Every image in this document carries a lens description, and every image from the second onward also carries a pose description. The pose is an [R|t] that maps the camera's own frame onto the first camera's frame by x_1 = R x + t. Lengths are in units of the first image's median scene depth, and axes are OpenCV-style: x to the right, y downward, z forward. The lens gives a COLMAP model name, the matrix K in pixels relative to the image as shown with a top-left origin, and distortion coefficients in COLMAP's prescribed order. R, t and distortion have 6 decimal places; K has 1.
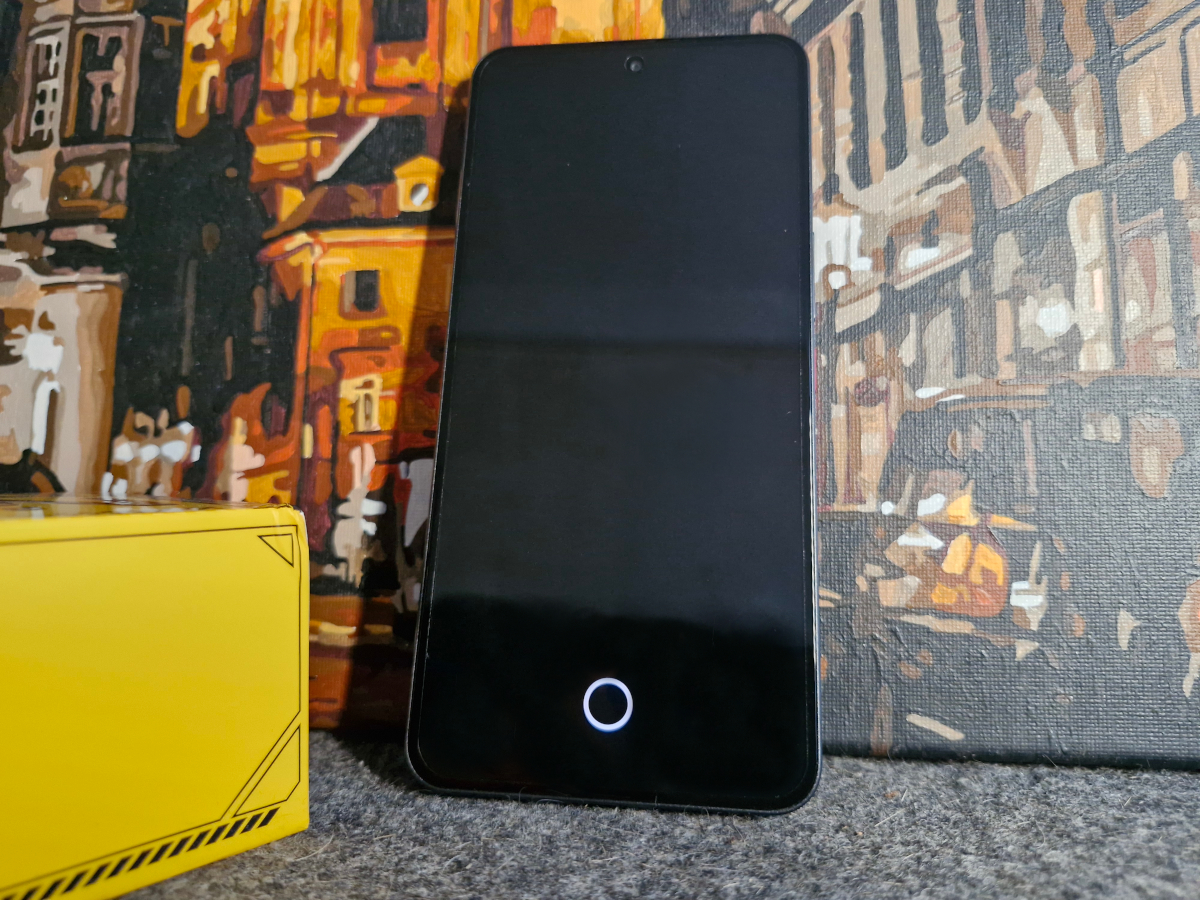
lens RADIAL K [[874.3, 0, 601.9], [0, 874.3, 449.5], [0, 0, 1]] dist [-0.009570, -0.027609]
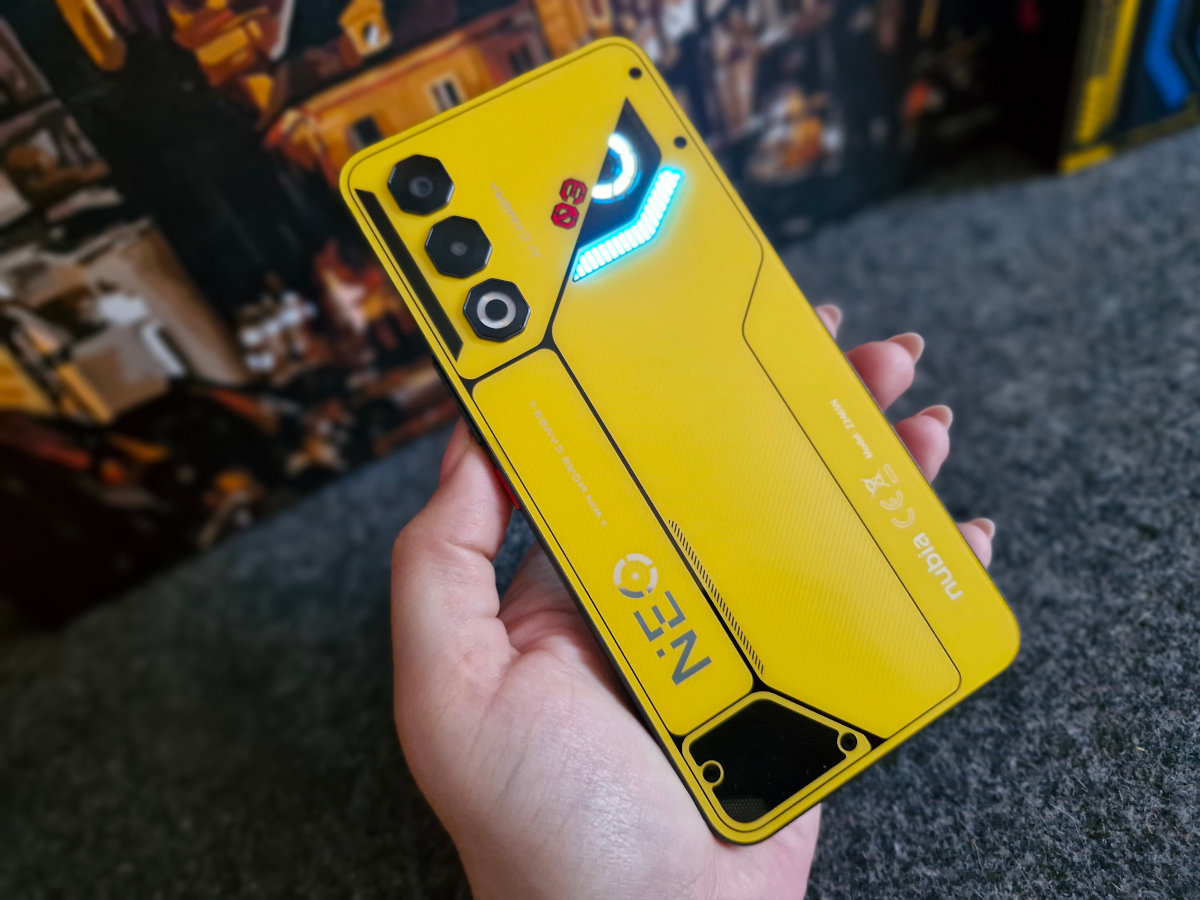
lens RADIAL K [[874.3, 0, 593.1], [0, 874.3, 448.3], [0, 0, 1]] dist [-0.009570, -0.027609]
pose [[0.811916, -0.549083, 0.198243, -0.502639], [0.233584, 0.616783, 0.751676, -0.753713], [-0.535006, -0.563991, 0.629033, -0.151661]]
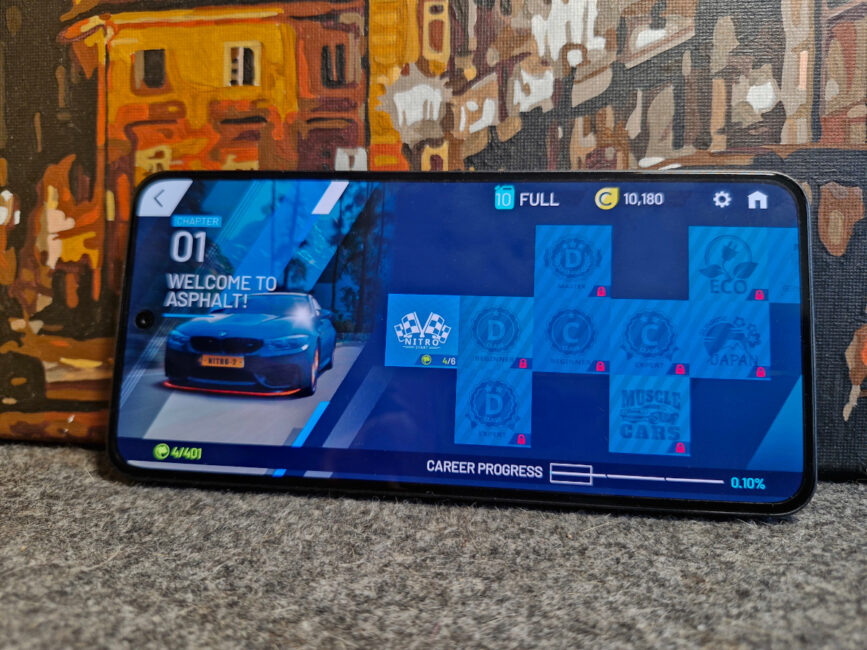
lens RADIAL K [[631.7, 0, 427.1], [0, 631.7, 336.2], [0, 0, 1]] dist [-0.009570, -0.027609]
pose [[0.999596, -0.003932, 0.028162, 0.054824], [-0.001128, 0.984128, 0.177457, 0.011734], [-0.028413, -0.177417, 0.983726, 0.144846]]
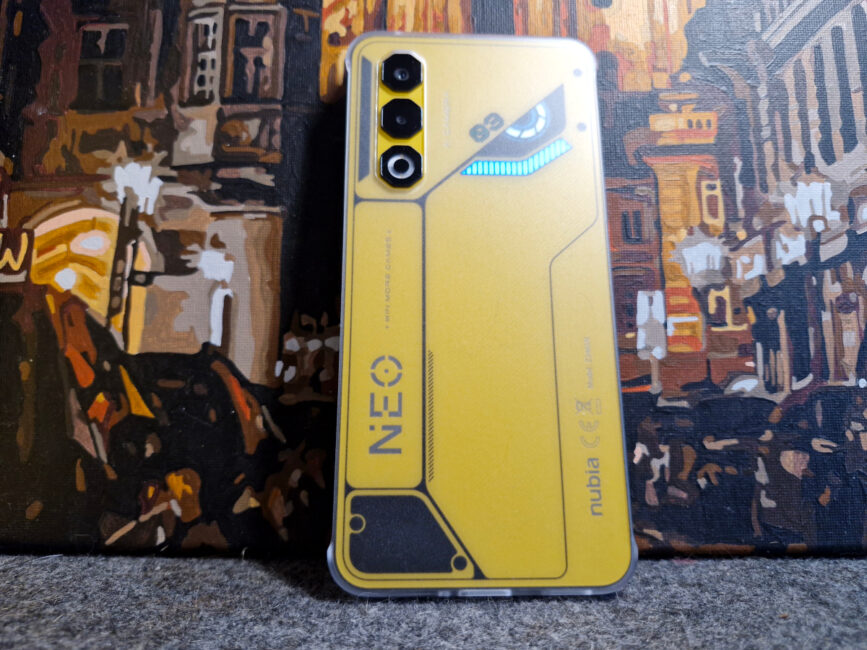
lens RADIAL K [[631.7, 0, 426.8], [0, 631.7, 324.6], [0, 0, 1]] dist [-0.009570, -0.027609]
pose [[0.991532, 0.002870, 0.129834, -0.487526], [-0.000592, 0.999845, -0.017583, -0.010548], [-0.129865, 0.017357, 0.991380, 0.049487]]
